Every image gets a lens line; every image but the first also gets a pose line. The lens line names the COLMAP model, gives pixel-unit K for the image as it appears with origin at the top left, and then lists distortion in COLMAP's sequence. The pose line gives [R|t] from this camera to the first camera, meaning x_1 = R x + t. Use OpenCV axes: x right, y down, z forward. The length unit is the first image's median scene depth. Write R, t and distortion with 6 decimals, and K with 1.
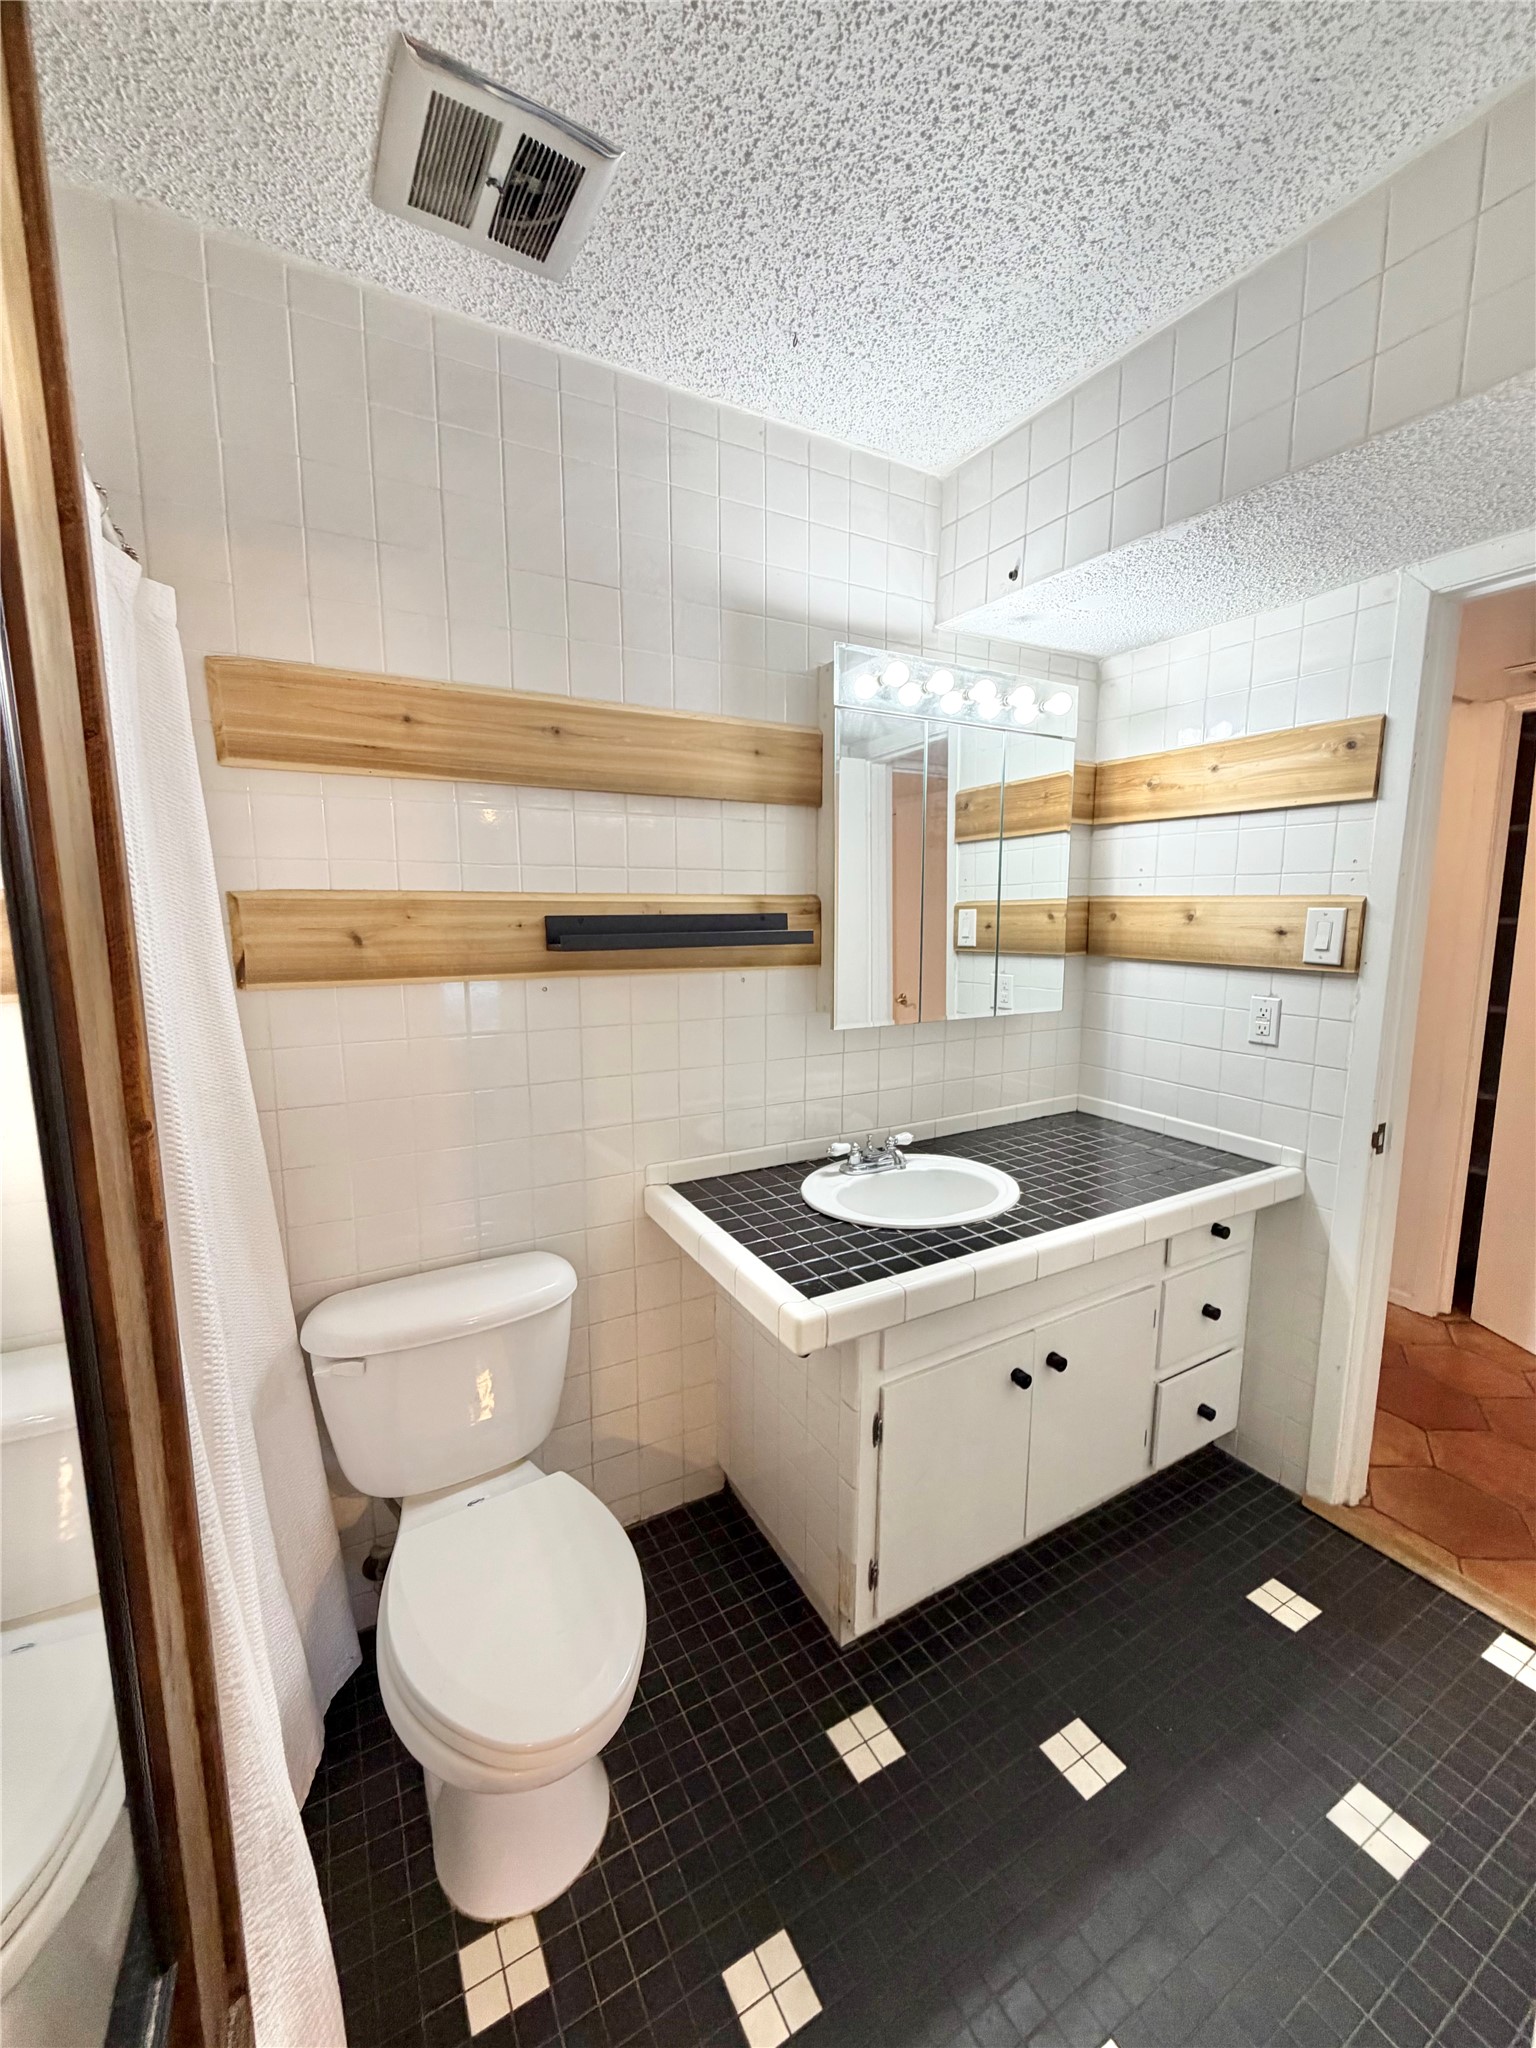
lens RADIAL K [[817.4, 0, 773.6], [0, 817.4, 1023.3], [0, 0, 1]] dist [0.002107, -0.000617]
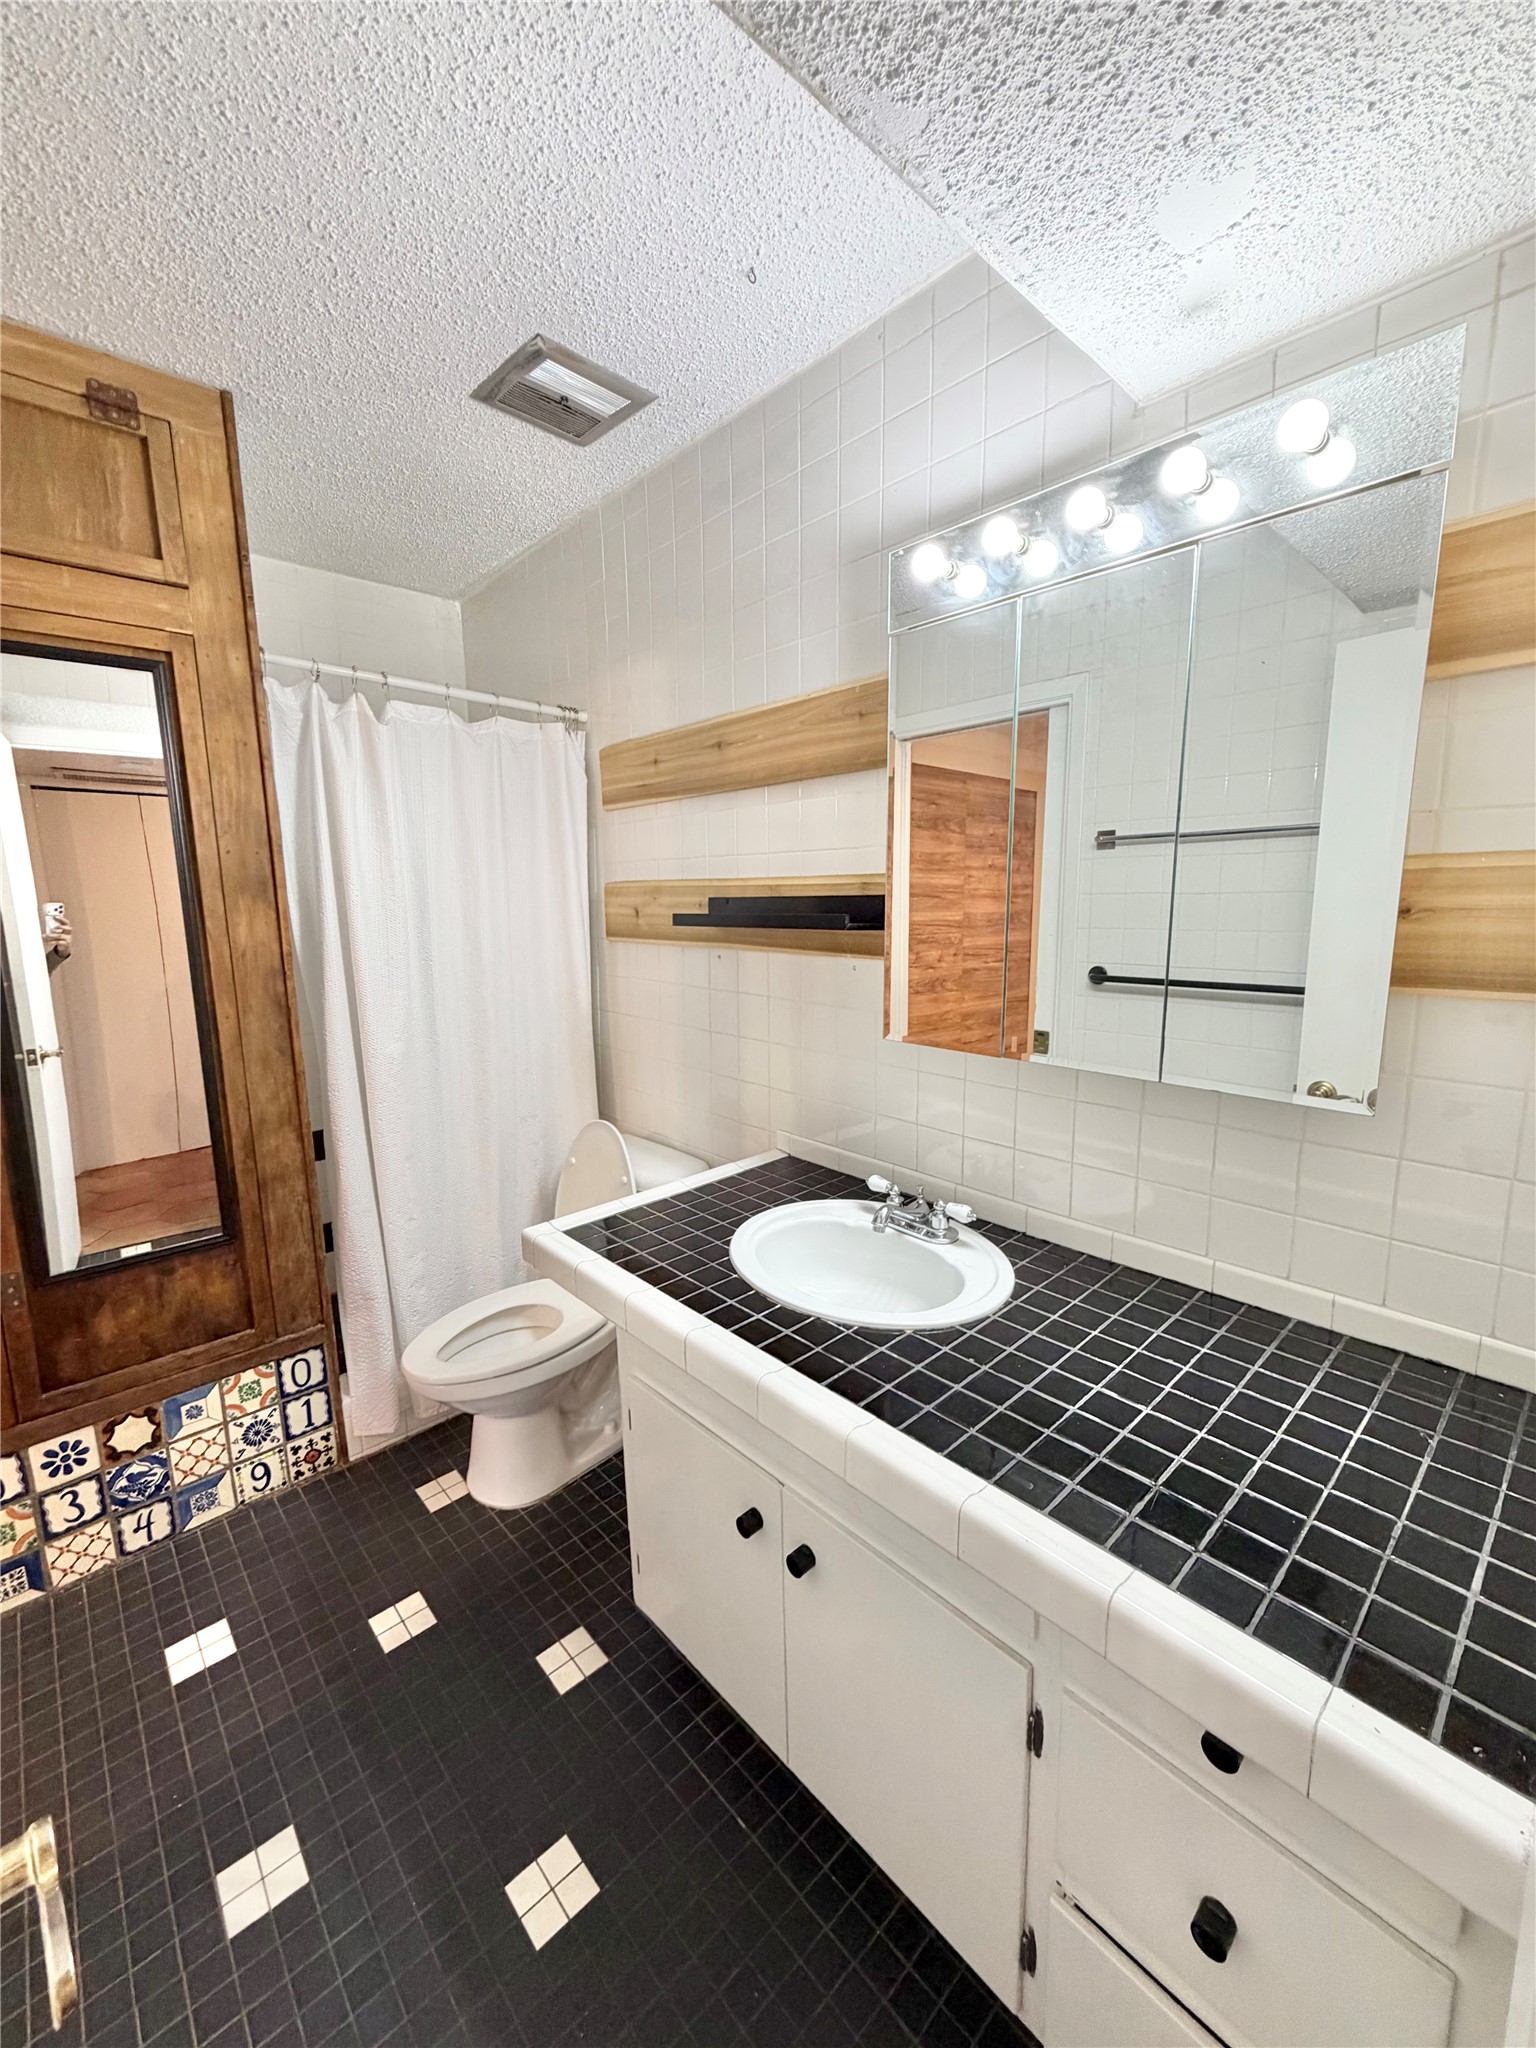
lens RADIAL K [[817.4, 0, 776.8], [0, 817.4, 1023.6], [0, 0, 1]] dist [0.002107, -0.000617]
pose [[0.233399, 0.151589, -0.960493, 0.982558], [-0.126087, 0.984152, 0.124684, -0.112606], [0.964172, 0.092004, 0.248813, 0.819920]]
